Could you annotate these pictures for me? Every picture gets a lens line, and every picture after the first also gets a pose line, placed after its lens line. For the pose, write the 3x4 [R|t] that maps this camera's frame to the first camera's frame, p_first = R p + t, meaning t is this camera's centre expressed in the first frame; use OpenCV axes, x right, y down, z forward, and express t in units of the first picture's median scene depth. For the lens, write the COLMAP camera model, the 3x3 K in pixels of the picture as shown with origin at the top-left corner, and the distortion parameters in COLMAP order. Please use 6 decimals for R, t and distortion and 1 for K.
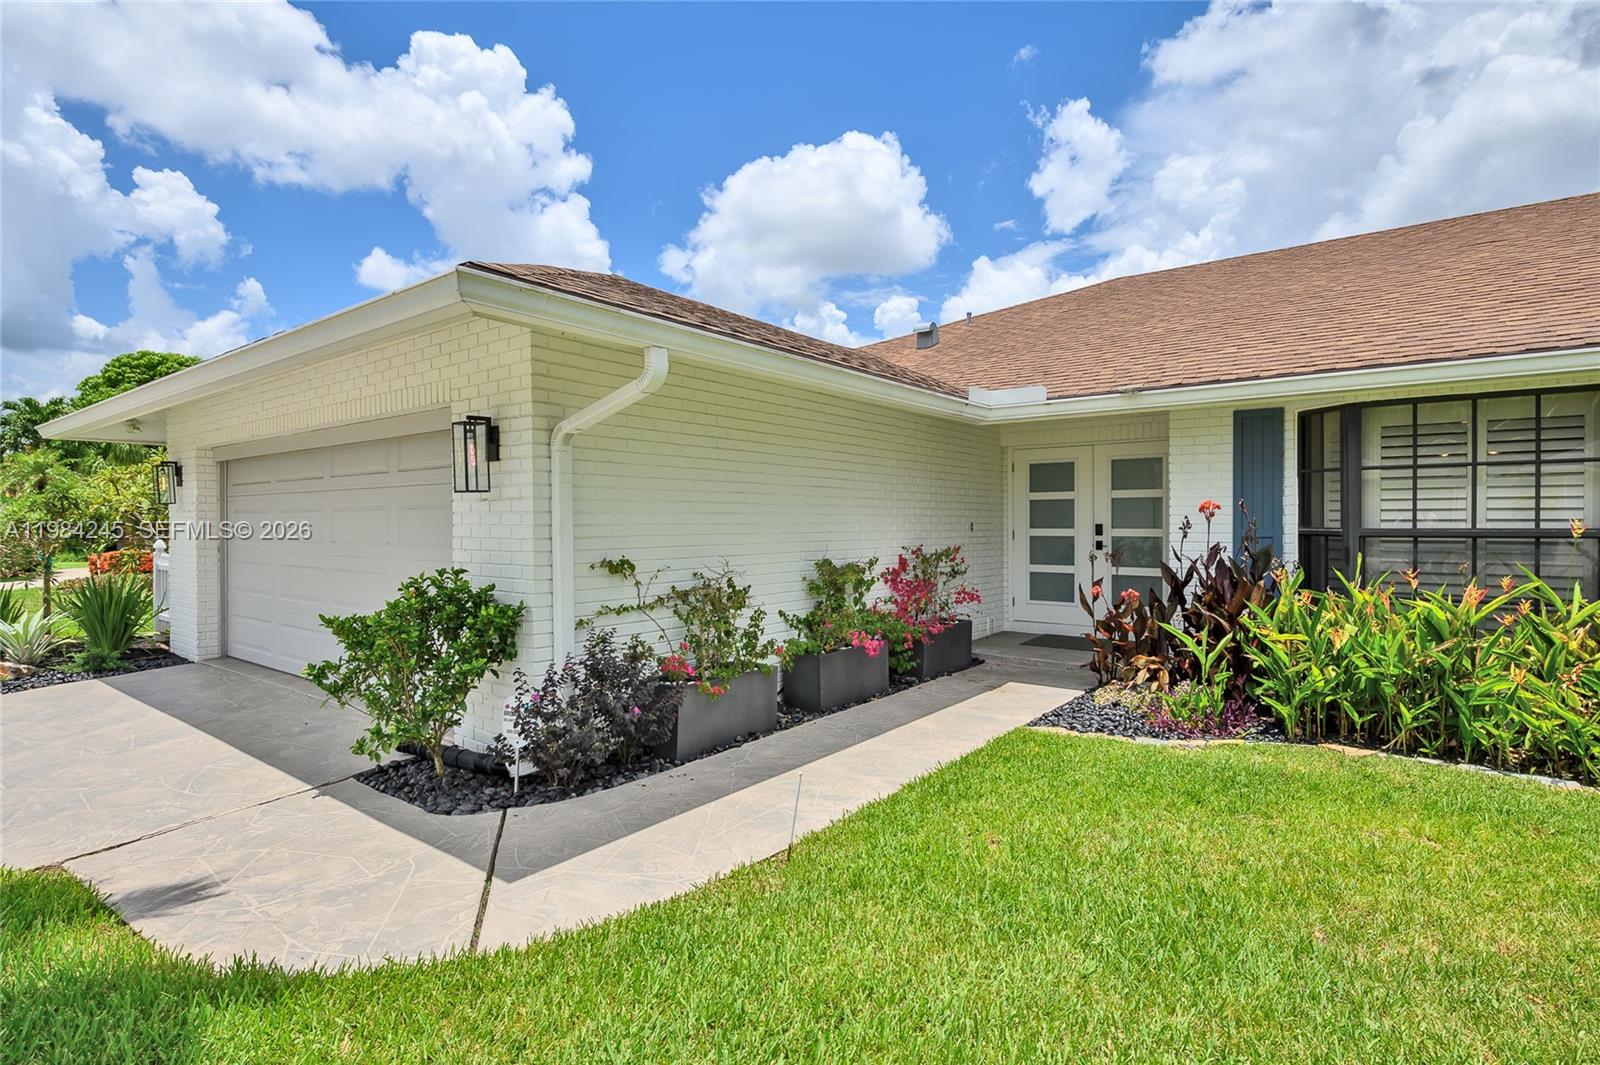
lens RADIAL K [[781.4, 0, 800.0], [0, 781.4, 532.5], [0, 0, 1]] dist [-0.000453, 0.000759]
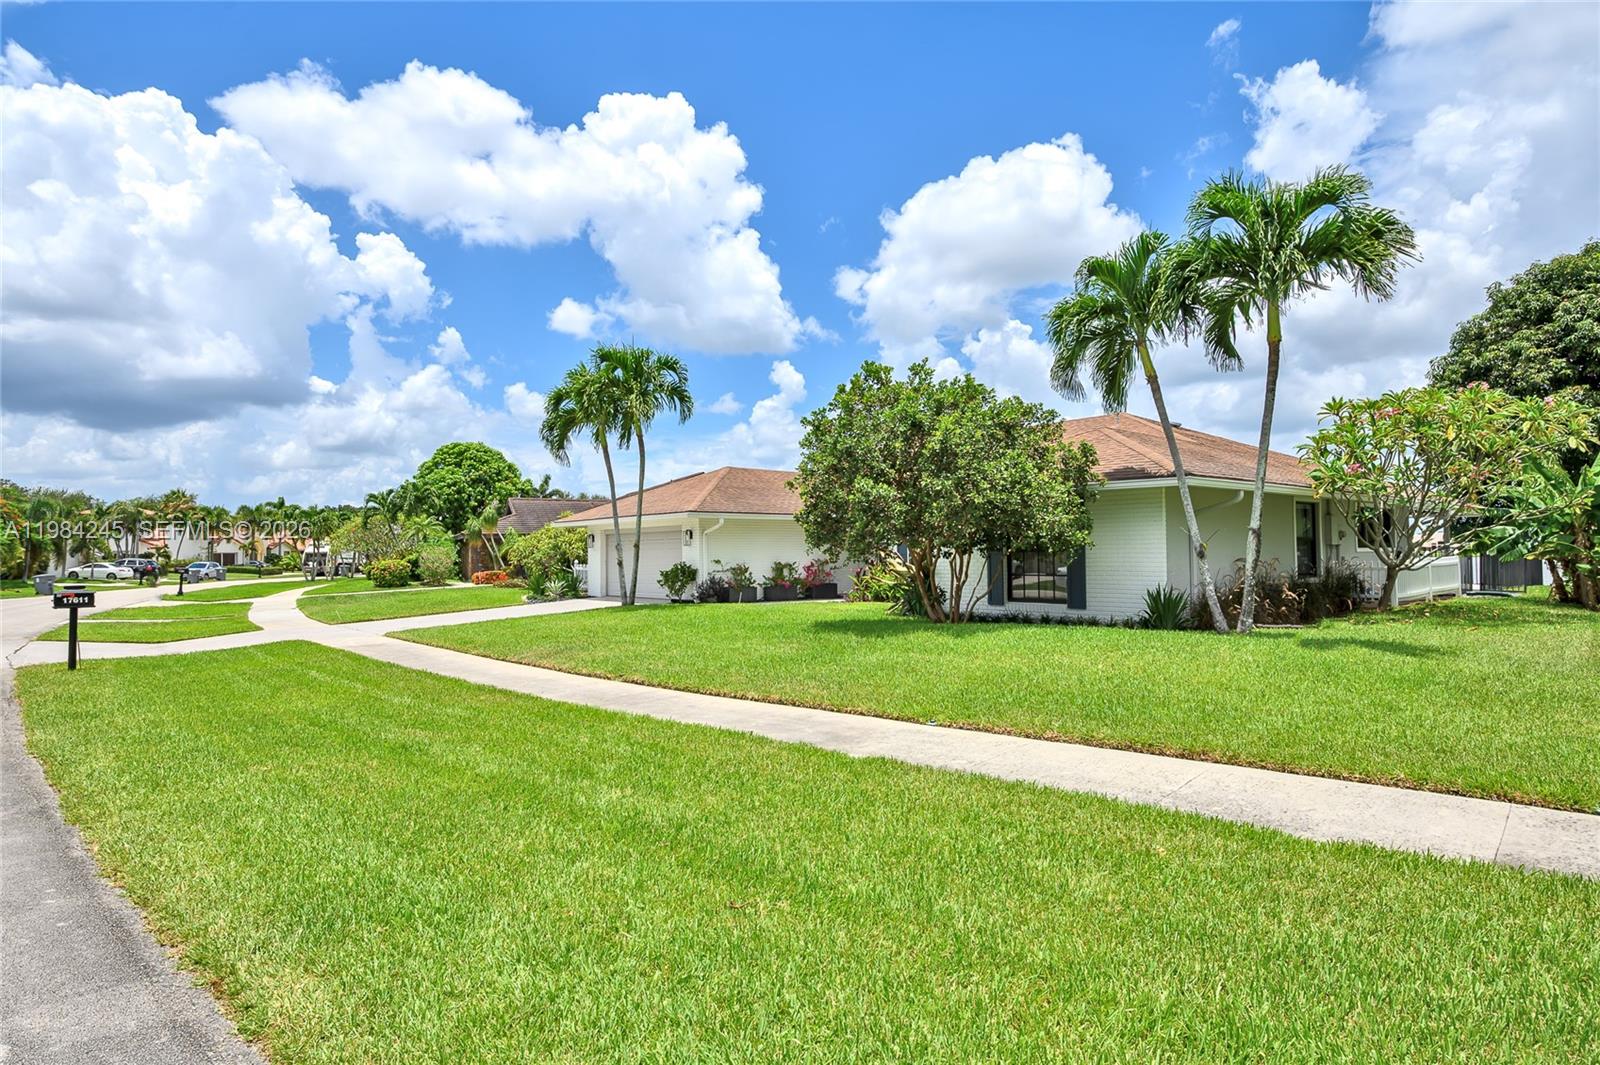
lens RADIAL K [[900.1, 0, 800.0], [0, 900.1, 532.5], [0, 0, 1]] dist [-0.000649, 0.000072]
pose [[0.974116, -0.015189, -0.225539, 0.034761], [0.006219, 0.999163, -0.040431, 0.002227], [0.225964, 0.037982, 0.973395, -0.097731]]
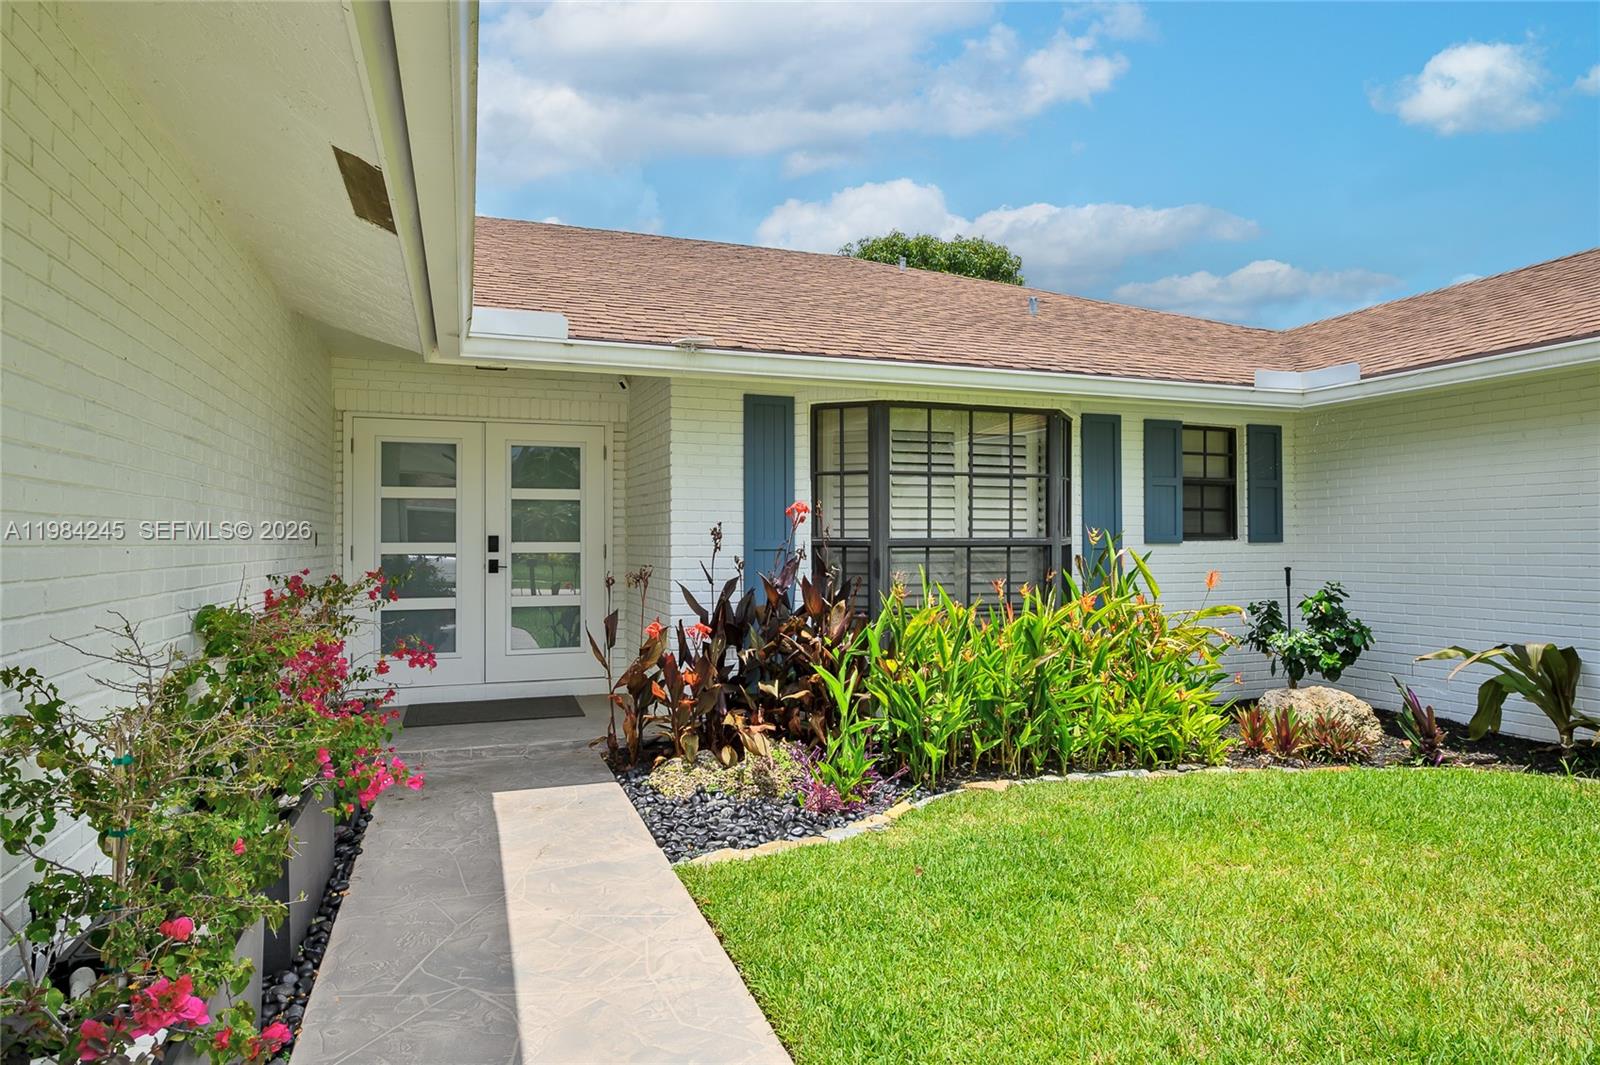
lens RADIAL K [[925.8, 0, 800.0], [0, 925.8, 532.5], [0, 0, 1]] dist [0.000767, 0.000007]
pose [[0.554402, 0.010157, 0.832187, -0.007038], [0.010046, 0.999771, -0.018895, 0.000209], [-0.832188, 0.018835, 0.554173, 0.014297]]
